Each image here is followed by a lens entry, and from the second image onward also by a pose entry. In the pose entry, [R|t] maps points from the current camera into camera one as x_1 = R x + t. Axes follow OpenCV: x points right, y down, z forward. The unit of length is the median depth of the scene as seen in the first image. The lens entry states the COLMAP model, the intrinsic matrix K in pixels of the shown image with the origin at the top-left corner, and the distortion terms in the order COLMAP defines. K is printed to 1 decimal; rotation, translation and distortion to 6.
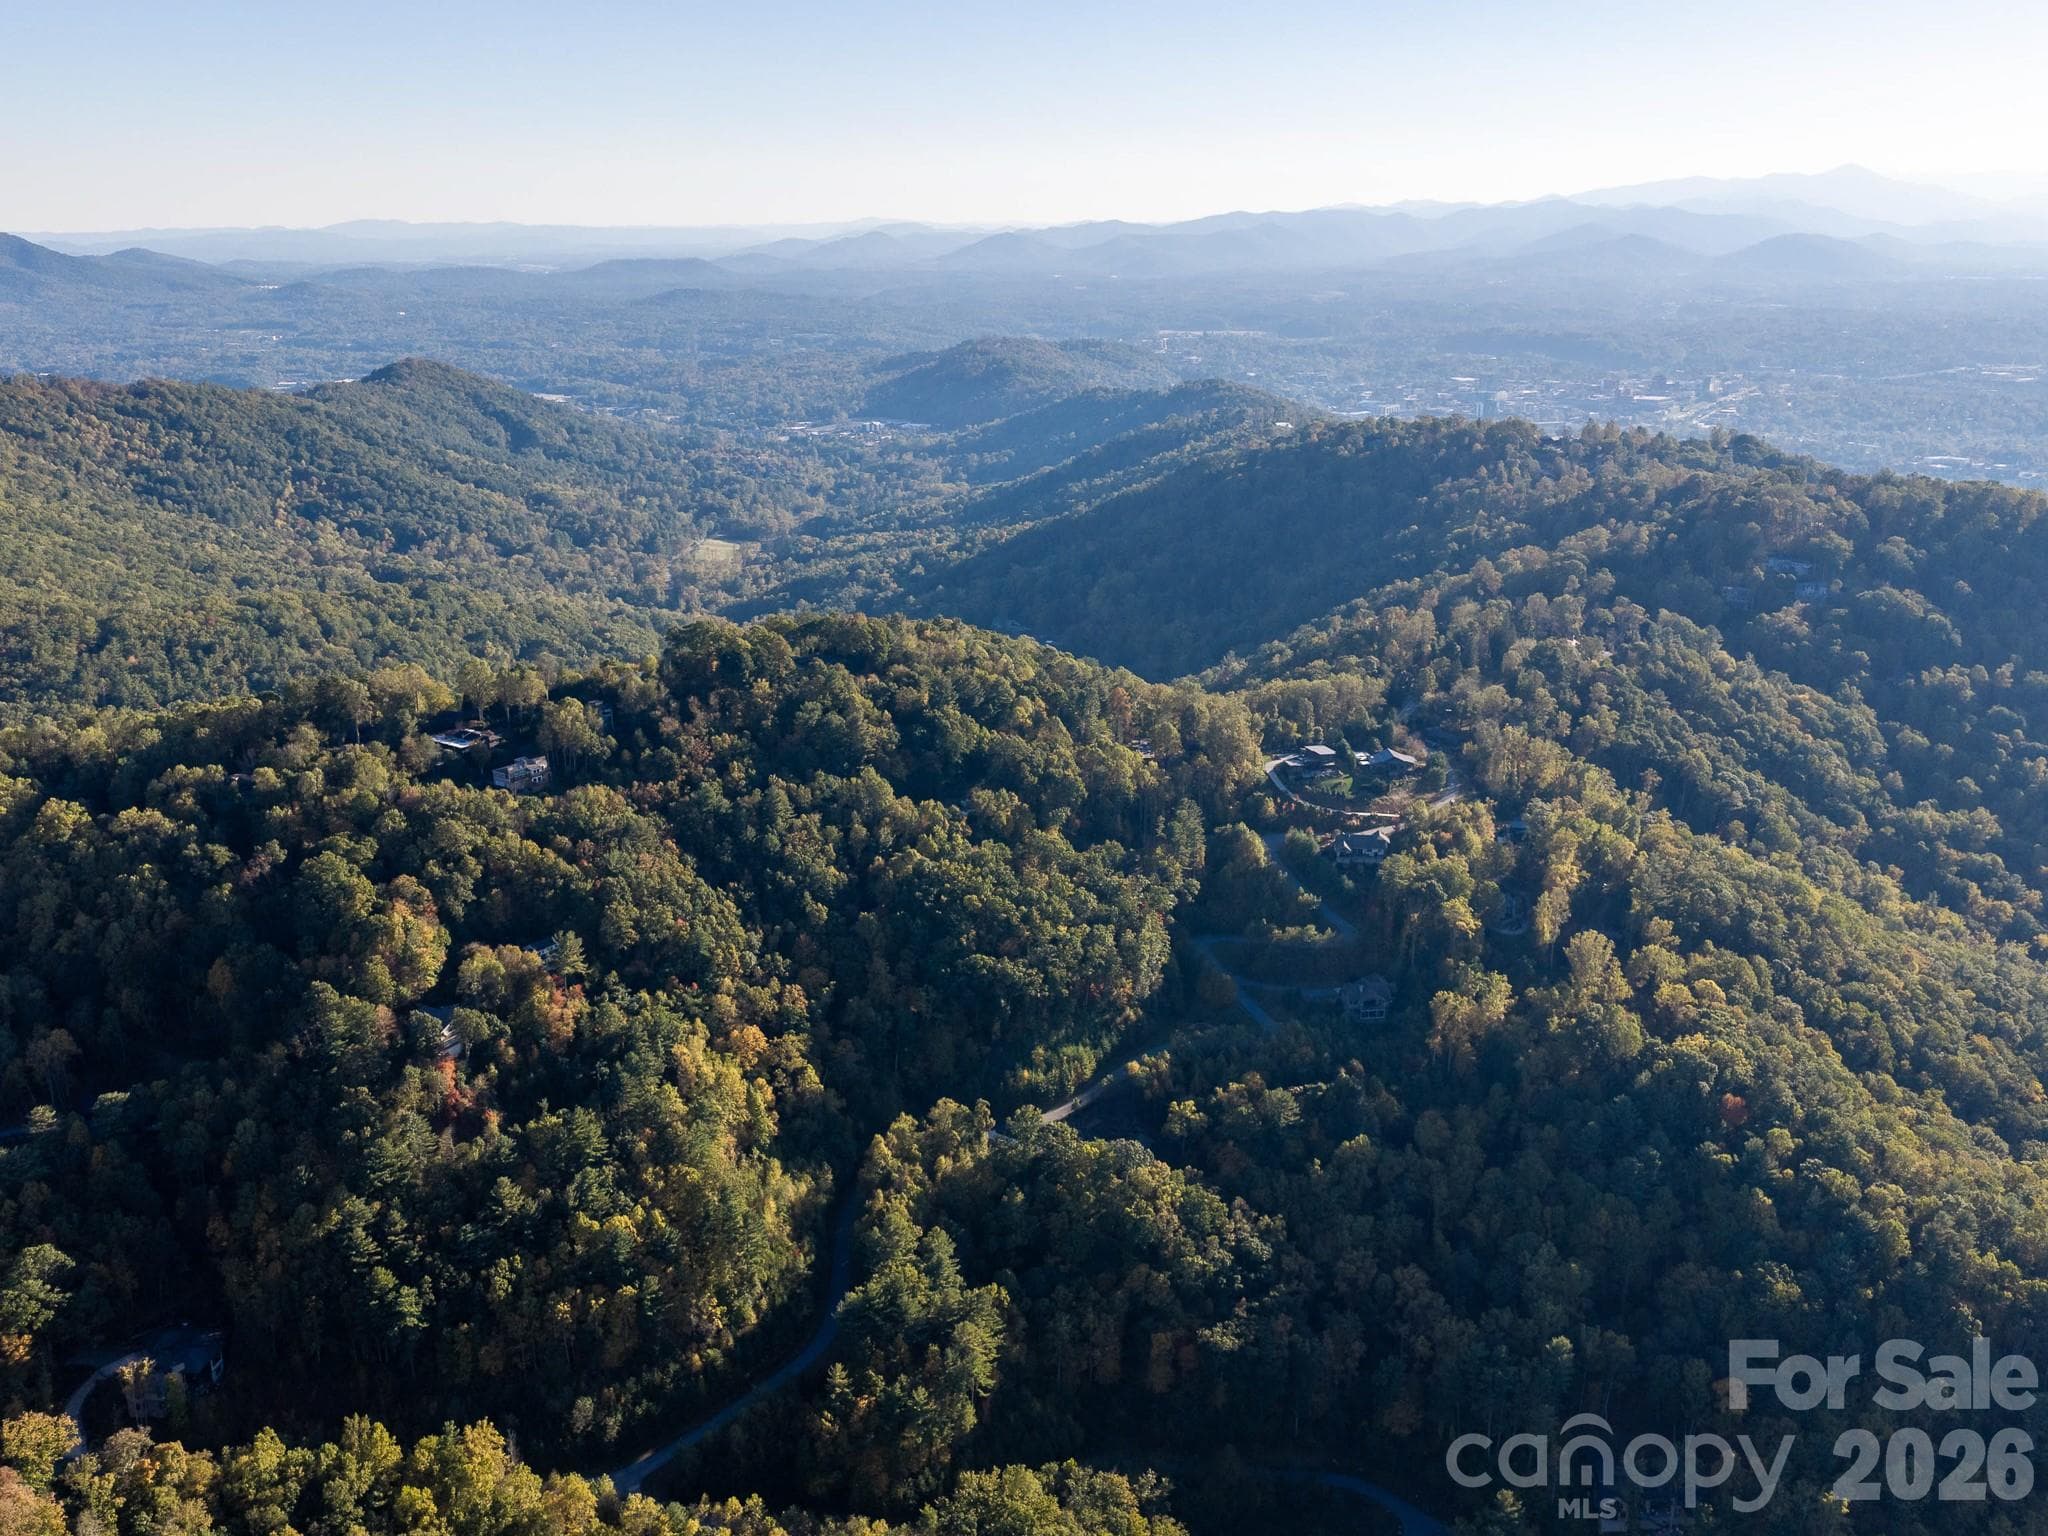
lens RADIAL K [[1892.2, 0, 1024.2], [0, 1892.2, 774.6], [0, 0, 1]] dist [0.003197, 0.000000]
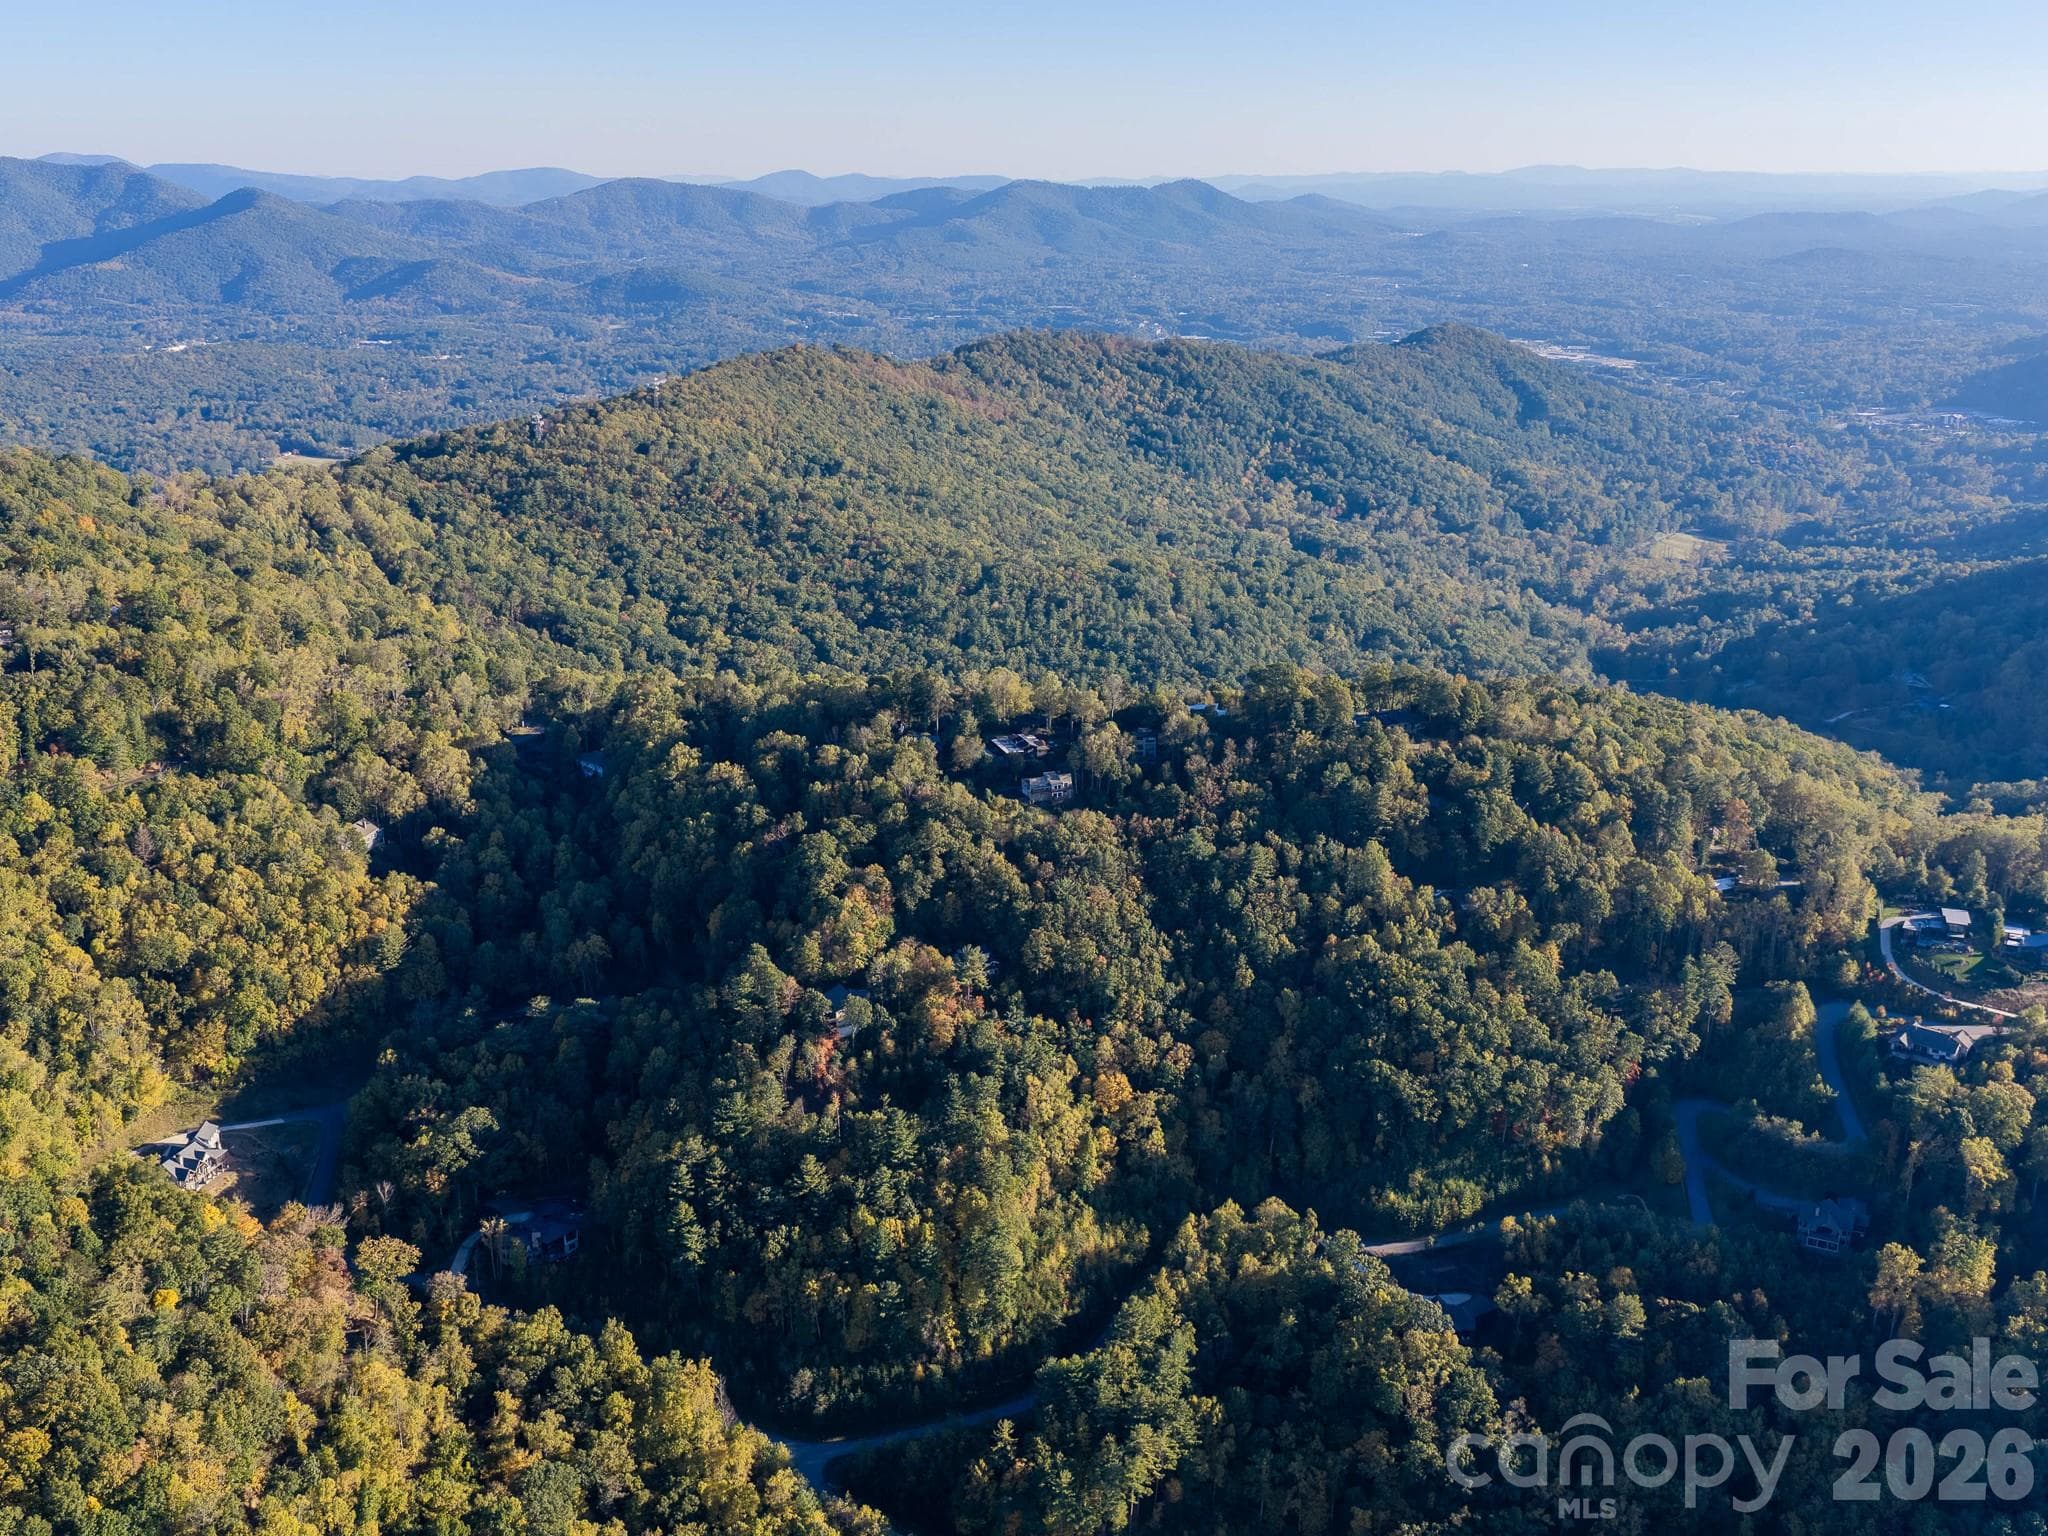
lens RADIAL K [[1892.2, 0, 1021.9], [0, 1892.2, 761.3], [0, 0, 1]] dist [0.003197, 0.000000]
pose [[0.834224, 0.169019, -0.524884, 0.295278], [-0.158081, 0.985217, 0.066007, -0.086737], [0.528281, 0.027910, 0.848611, 0.084094]]
